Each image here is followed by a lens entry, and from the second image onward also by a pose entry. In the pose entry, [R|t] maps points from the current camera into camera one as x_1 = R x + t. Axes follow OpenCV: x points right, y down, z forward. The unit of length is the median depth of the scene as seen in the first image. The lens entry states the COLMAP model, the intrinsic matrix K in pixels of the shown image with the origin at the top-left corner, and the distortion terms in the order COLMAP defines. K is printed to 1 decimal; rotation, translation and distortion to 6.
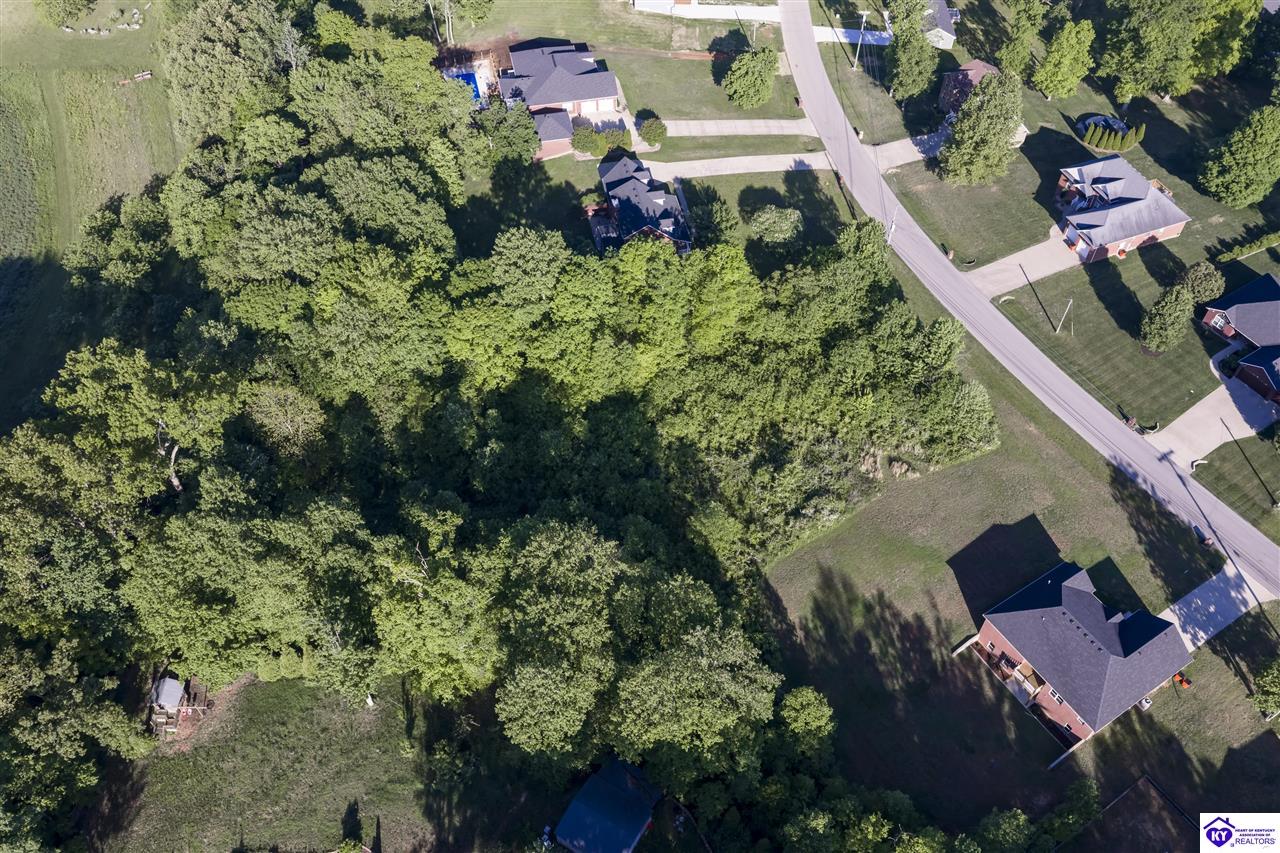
lens RADIAL K [[1052.5, 0, 643.8], [0, 1052.5, 424.7], [0, 0, 1]] dist [0.015583, -0.022630]
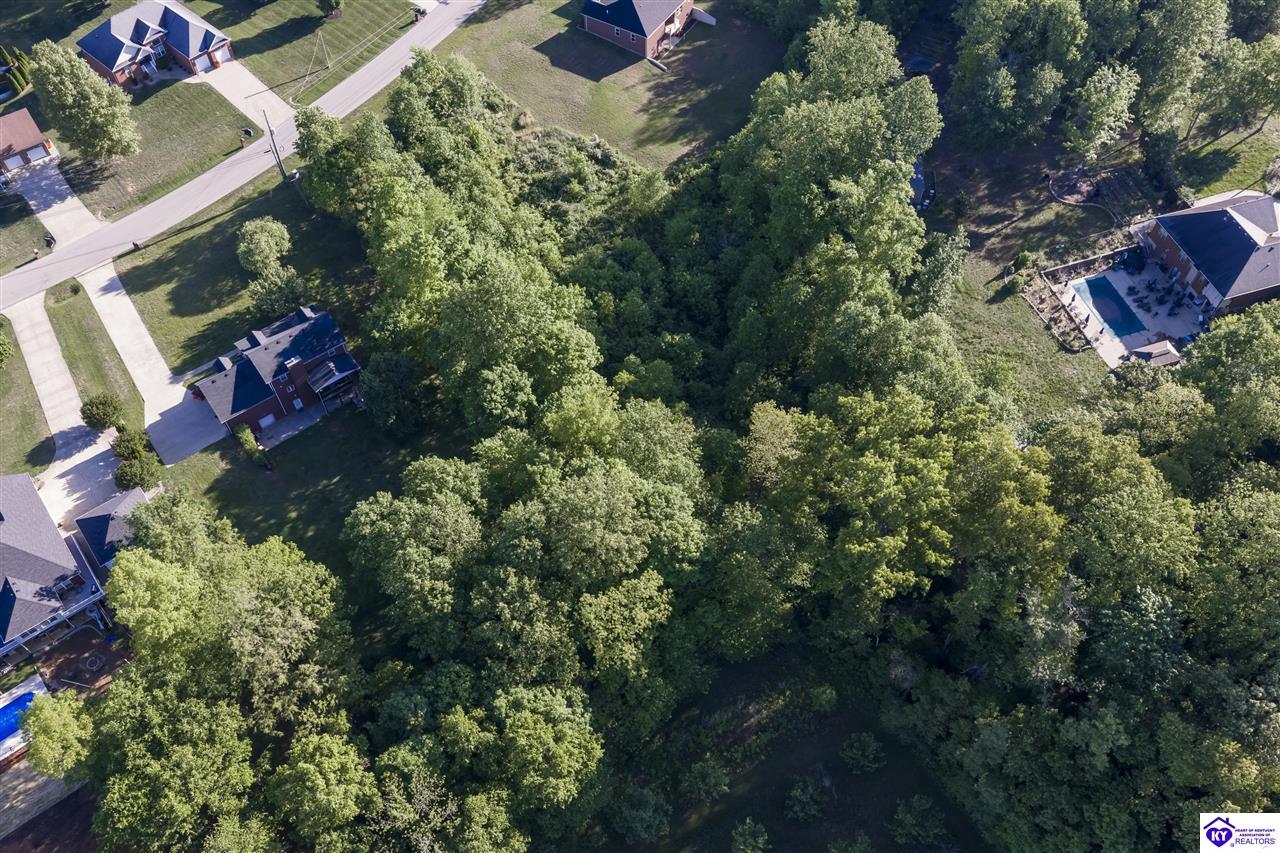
lens RADIAL K [[1052.5, 0, 643.8], [0, 1052.5, 424.7], [0, 0, 1]] dist [0.015583, -0.022630]
pose [[-0.440311, -0.735382, 0.515112, -0.683966], [0.691866, 0.087752, 0.716674, -0.684894], [-0.572231, 0.671947, 0.470148, 0.561119]]
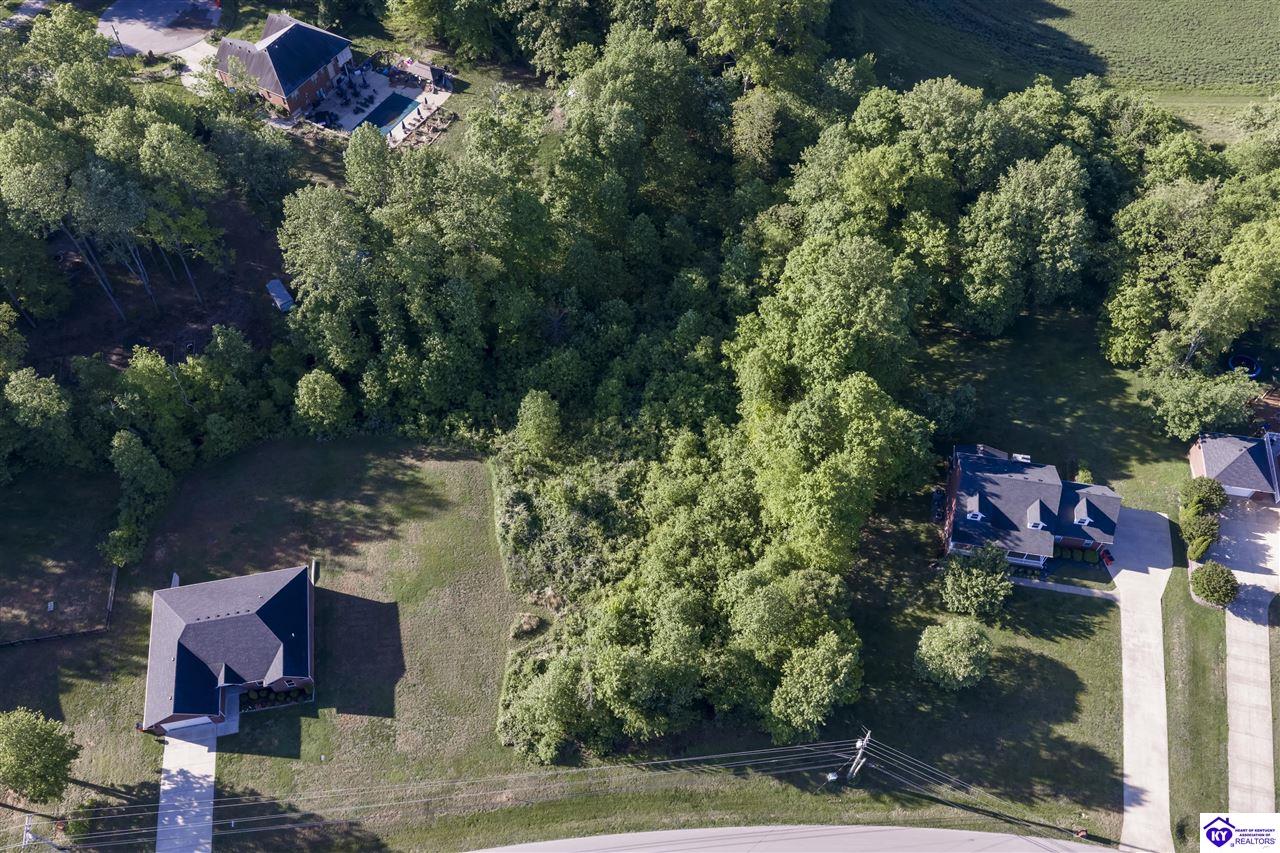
lens RADIAL K [[1052.5, 0, 643.8], [0, 1052.5, 424.7], [0, 0, 1]] dist [0.015583, -0.022630]
pose [[-0.369542, 0.761371, -0.532685, 0.522194], [-0.721086, 0.126593, 0.681183, -0.607282], [0.586067, 0.635837, 0.502232, 0.504065]]
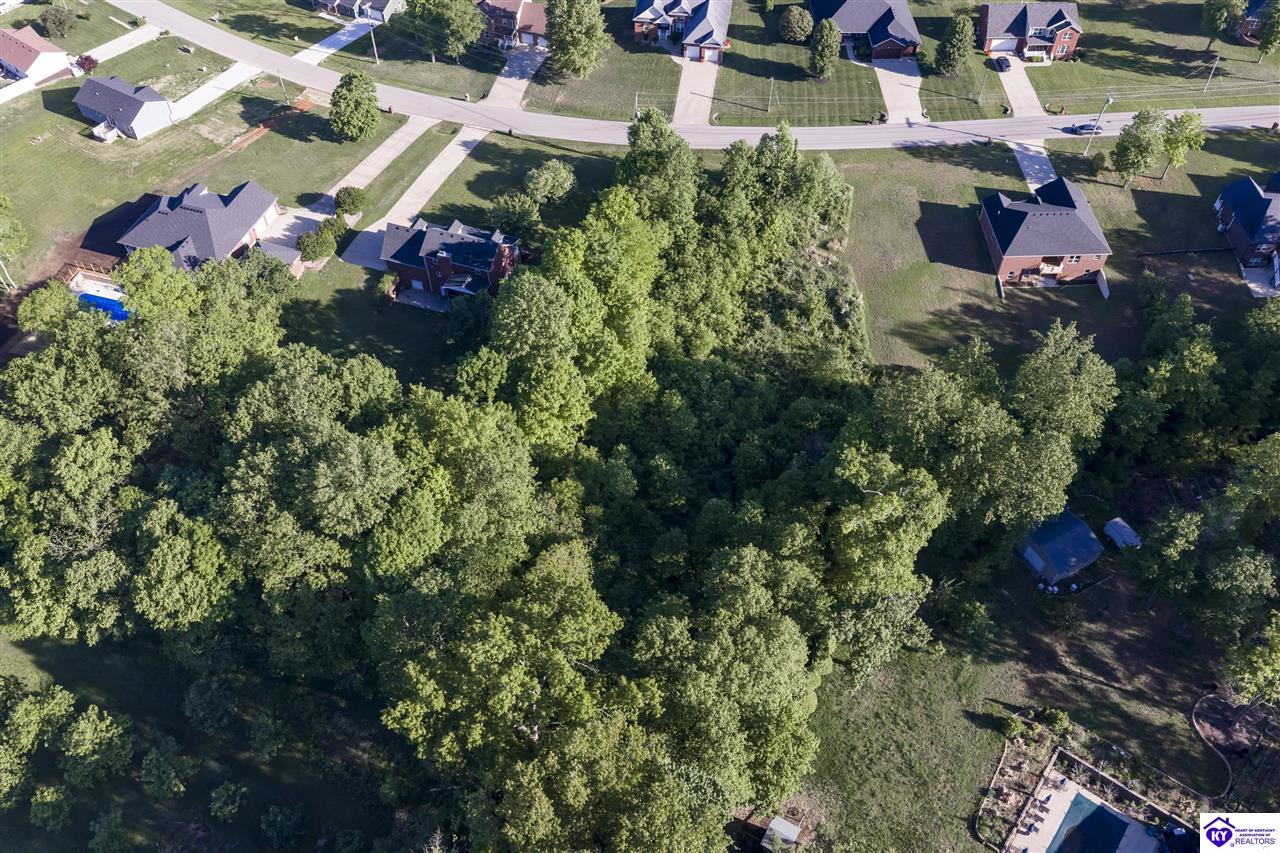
lens RADIAL K [[1052.5, 0, 643.8], [0, 1052.5, 424.7], [0, 0, 1]] dist [0.015583, -0.022630]
pose [[0.501587, -0.669936, 0.547354, -0.634653], [0.667754, 0.702072, 0.247384, -0.247099], [-0.550013, 0.241413, 0.799503, 0.203297]]
